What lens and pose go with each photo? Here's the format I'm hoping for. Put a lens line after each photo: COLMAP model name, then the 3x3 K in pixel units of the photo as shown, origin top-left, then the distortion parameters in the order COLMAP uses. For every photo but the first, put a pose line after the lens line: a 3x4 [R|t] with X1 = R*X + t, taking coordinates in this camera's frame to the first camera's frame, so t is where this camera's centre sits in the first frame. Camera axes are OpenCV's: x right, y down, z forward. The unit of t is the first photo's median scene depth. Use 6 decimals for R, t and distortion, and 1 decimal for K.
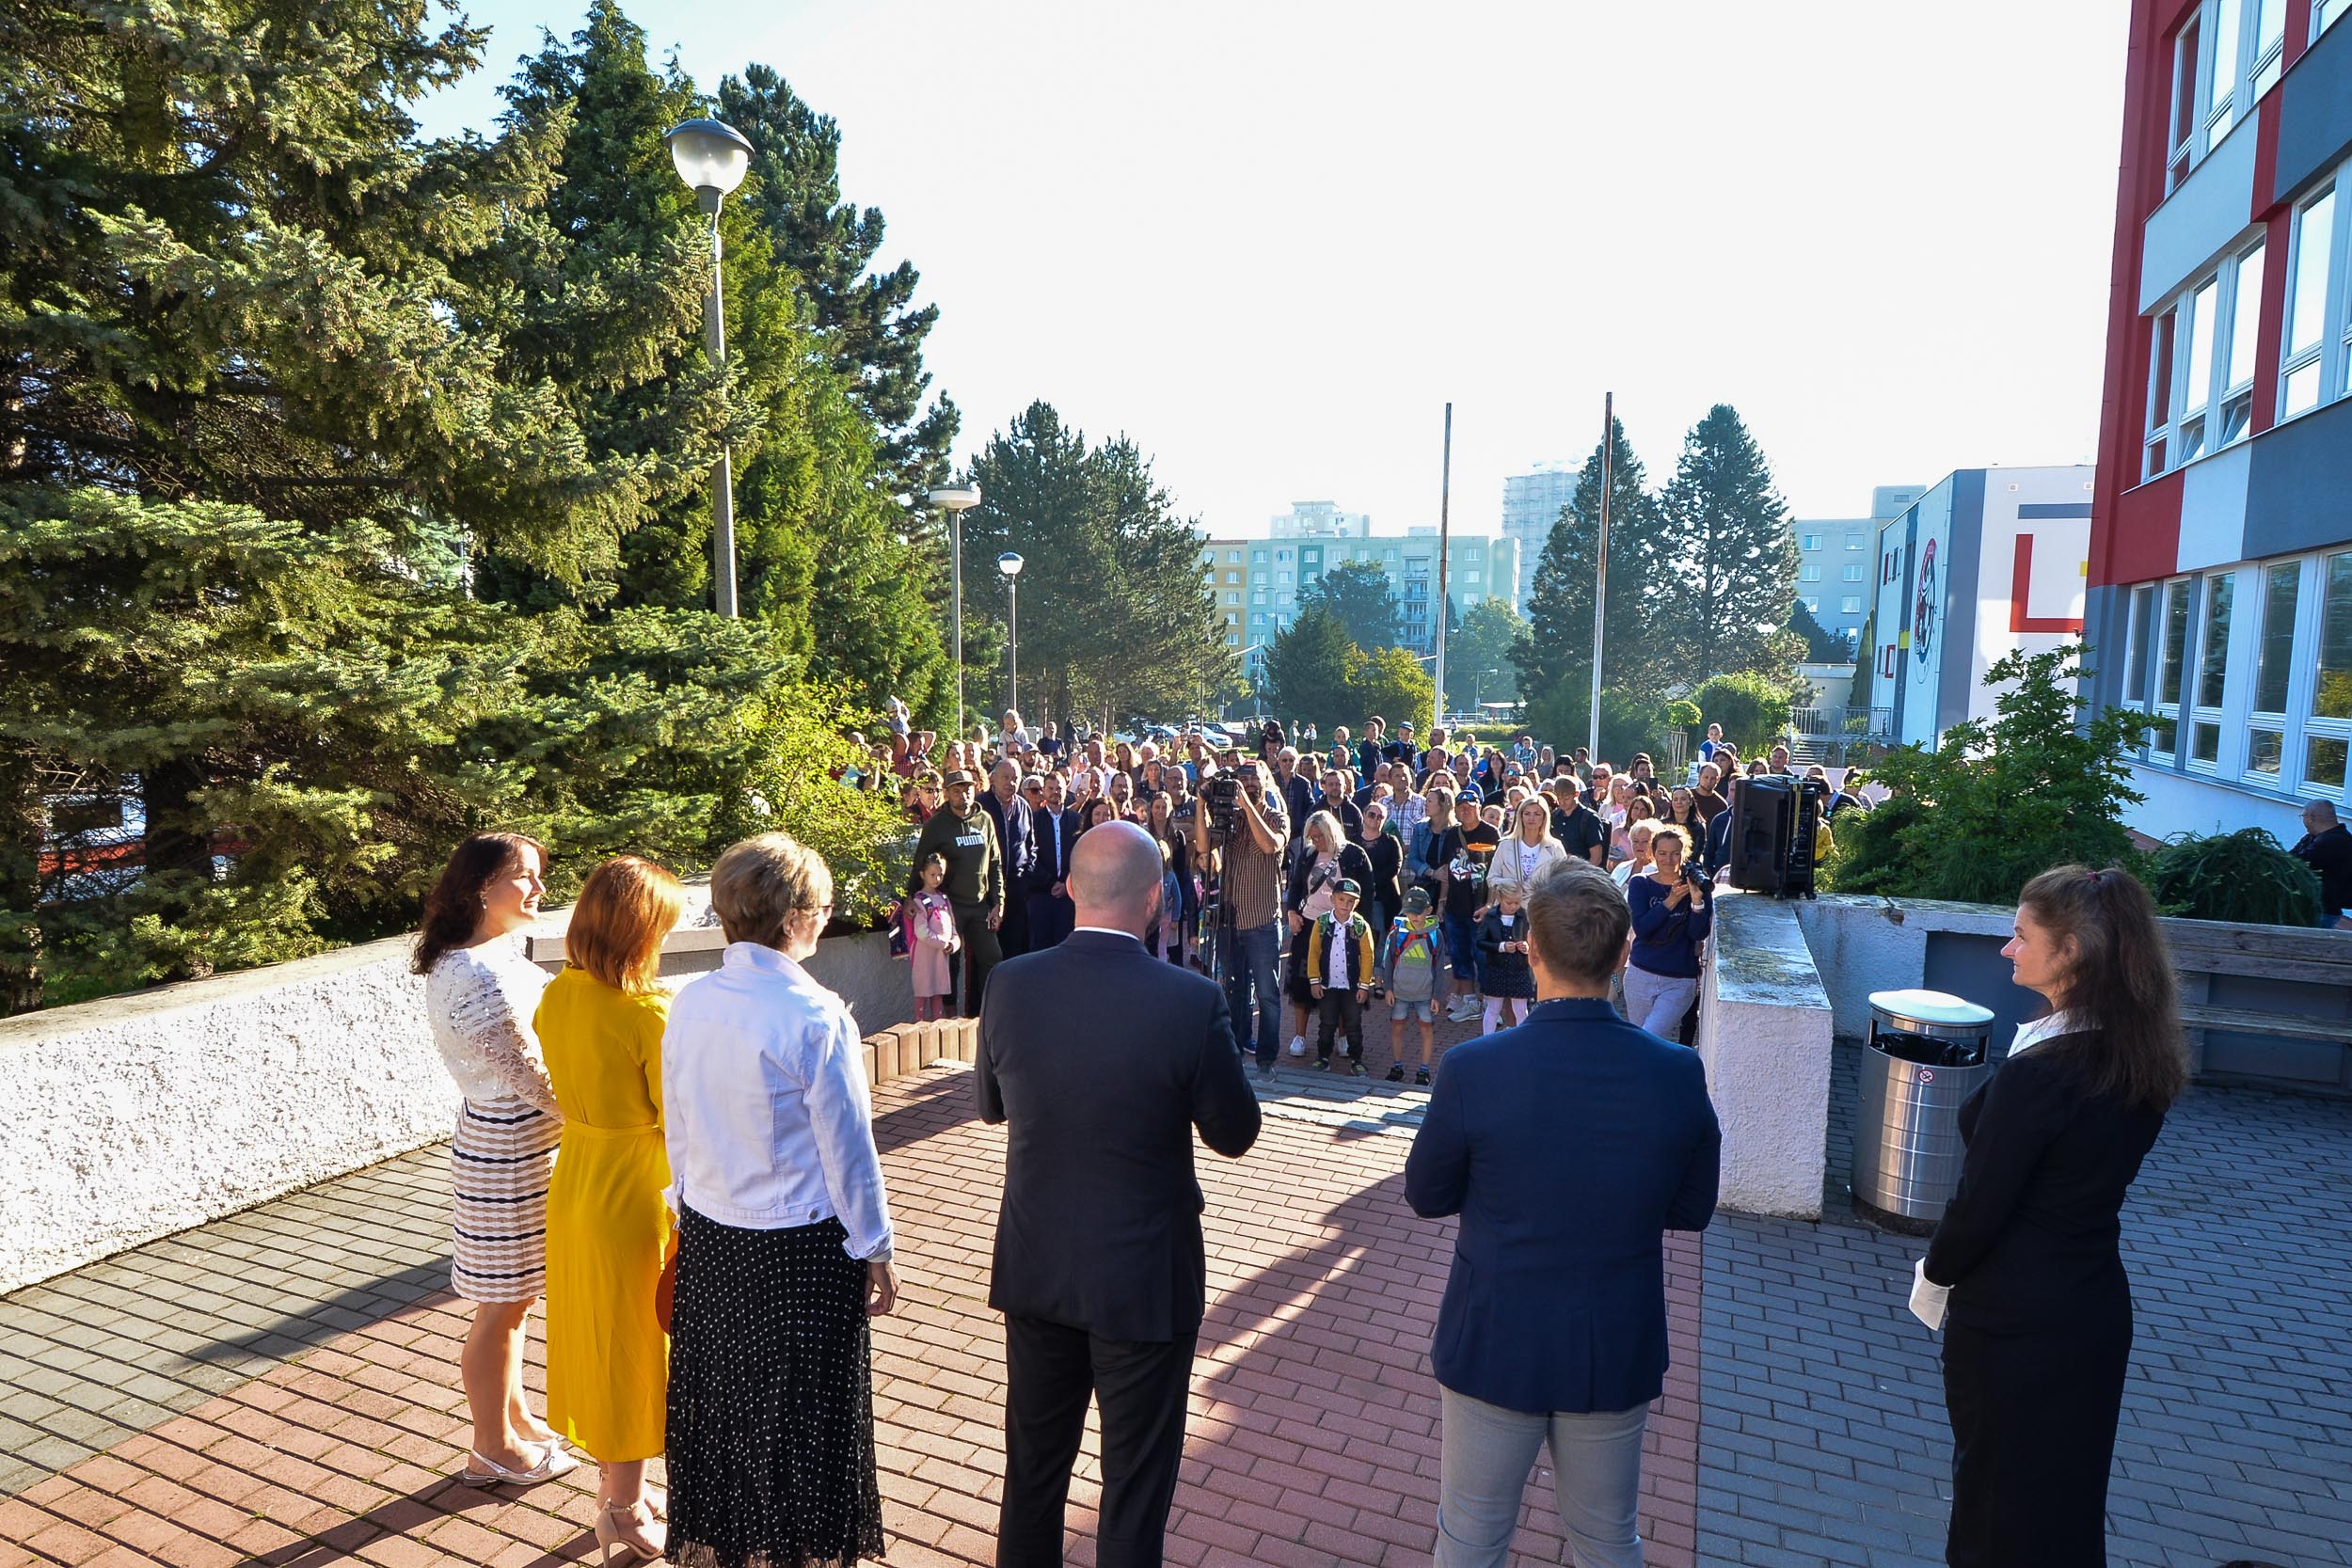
lens RADIAL K [[1339.4, 0, 1160.3], [0, 1339.4, 793.0], [0, 0, 1]] dist [0.009737, -0.005092]
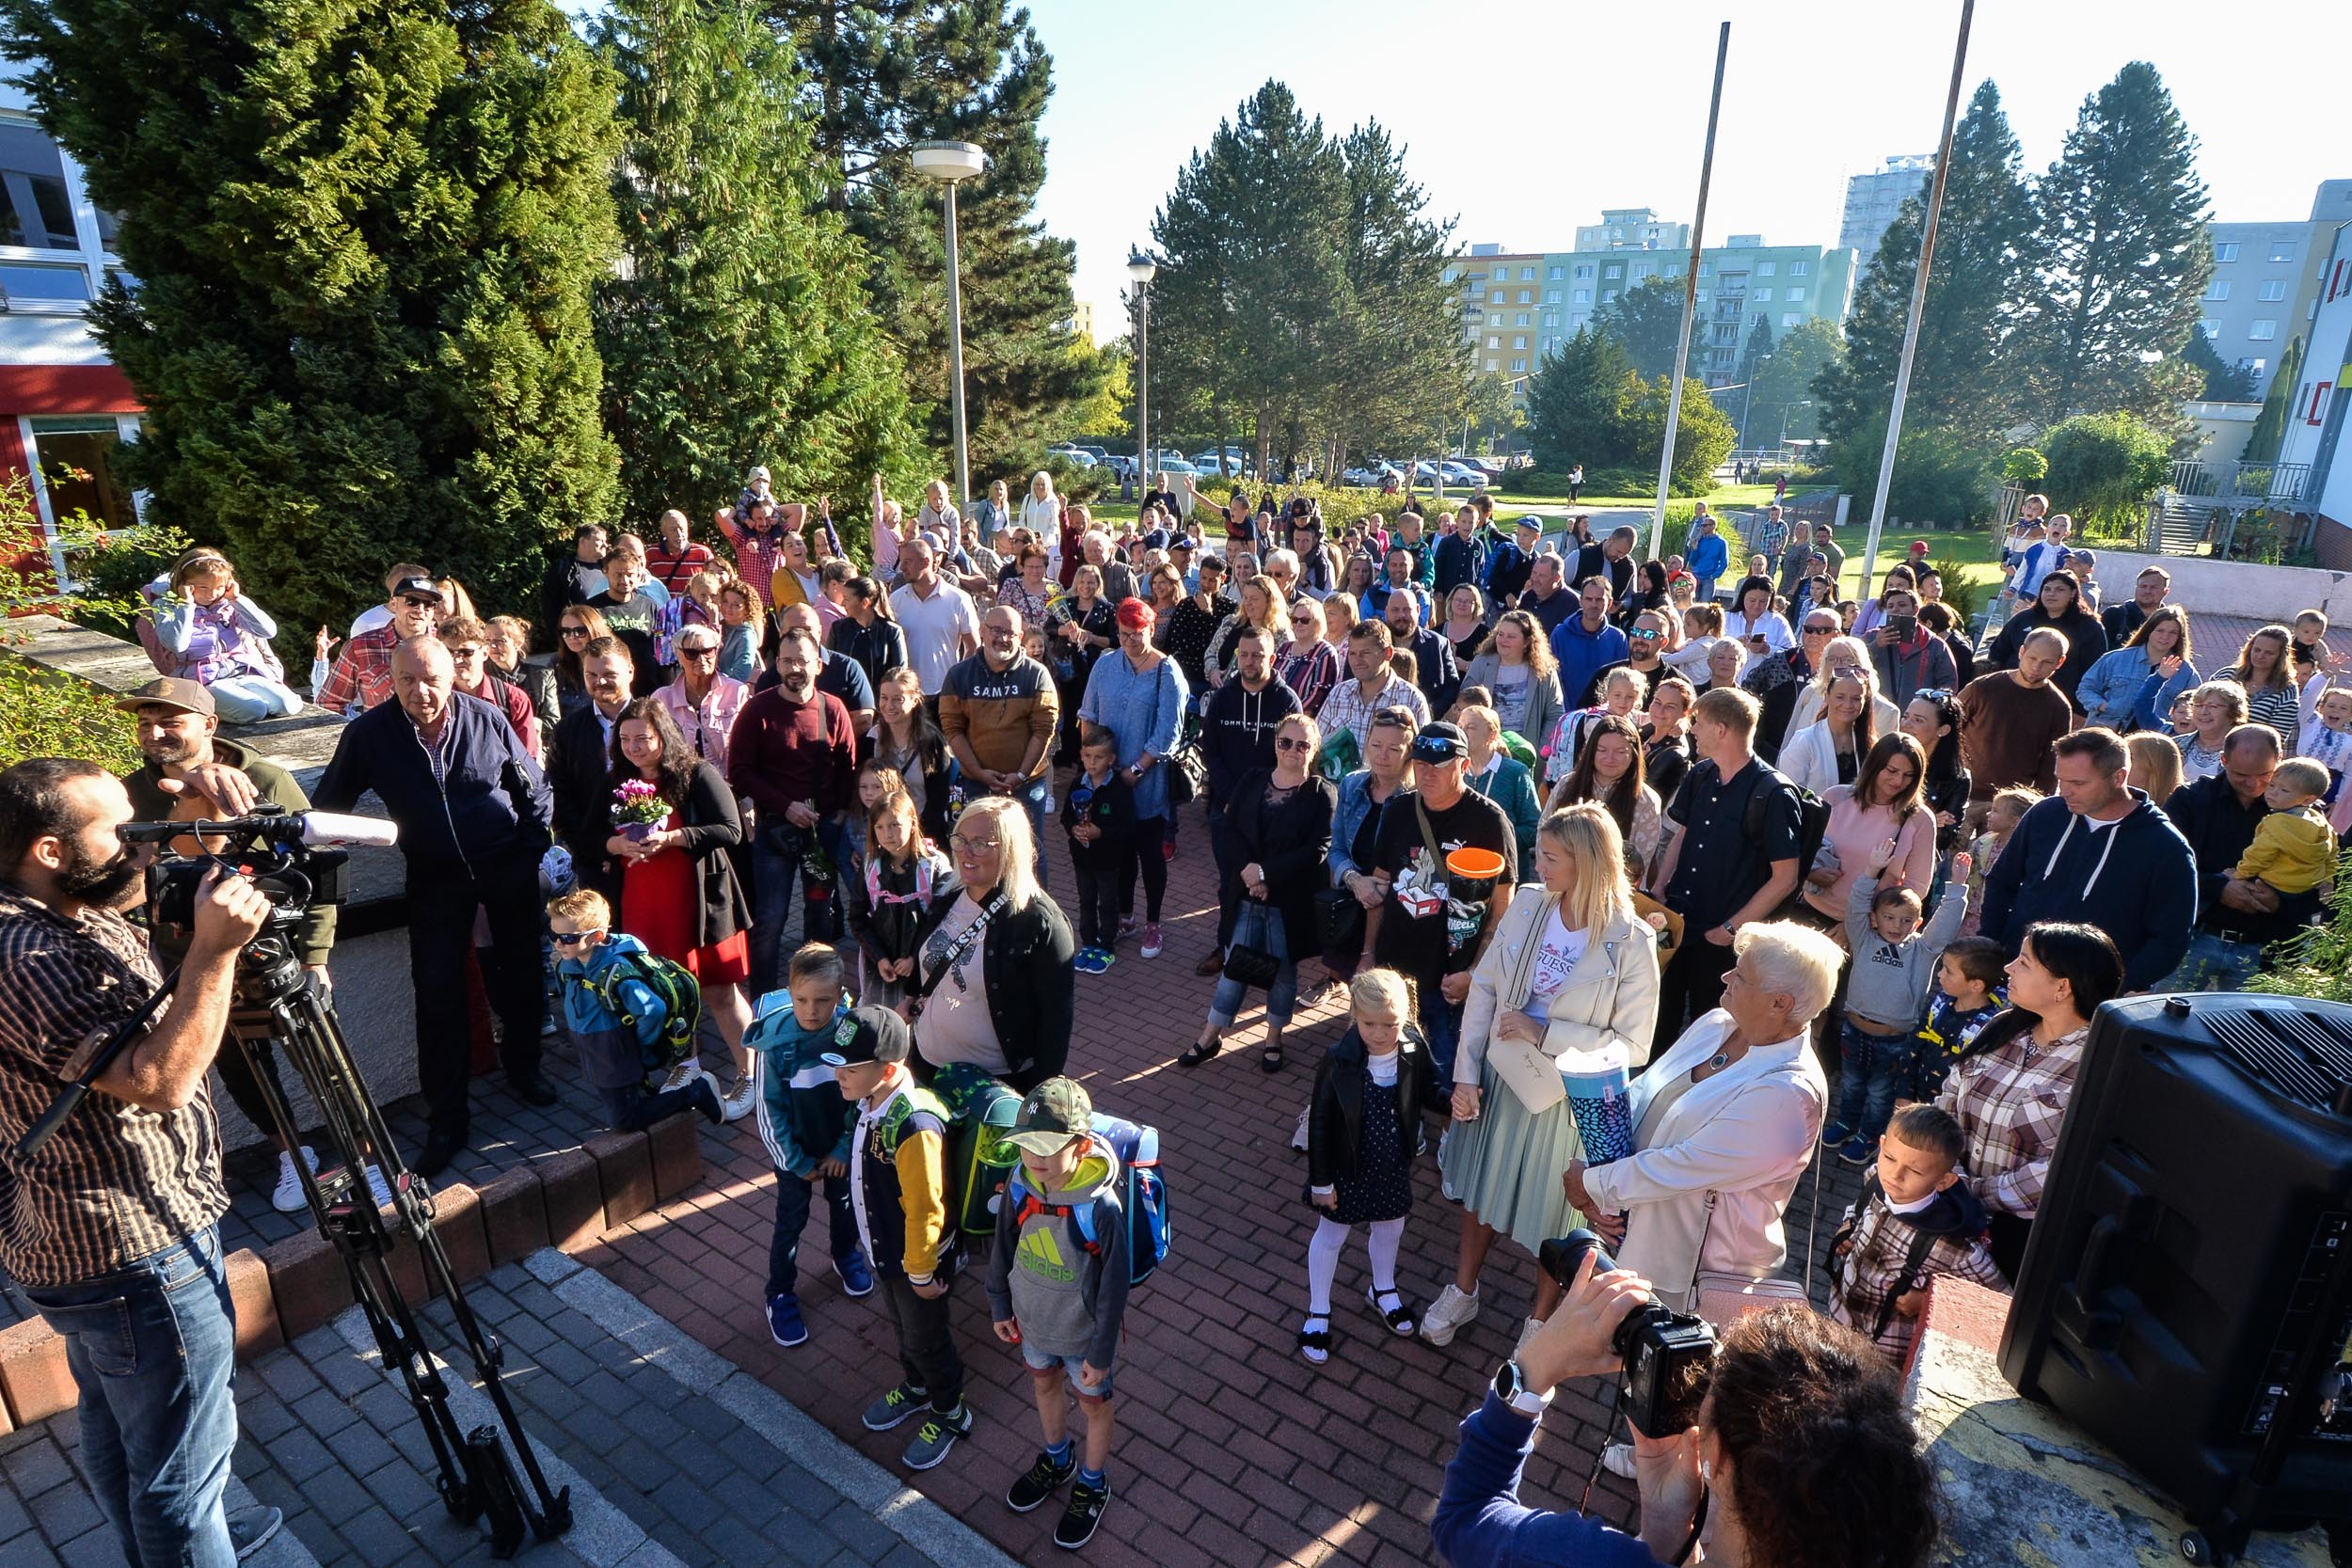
lens RADIAL K [[1257.2, 0, 1182.3], [0, 1257.2, 786.1], [0, 0, 1]] dist [-0.005620, -0.007198]
pose [[0.978239, 0.069063, -0.195650, 0.039828], [-0.026795, 0.977131, 0.210944, -0.011609], [0.205744, -0.201111, 0.957718, 0.097134]]
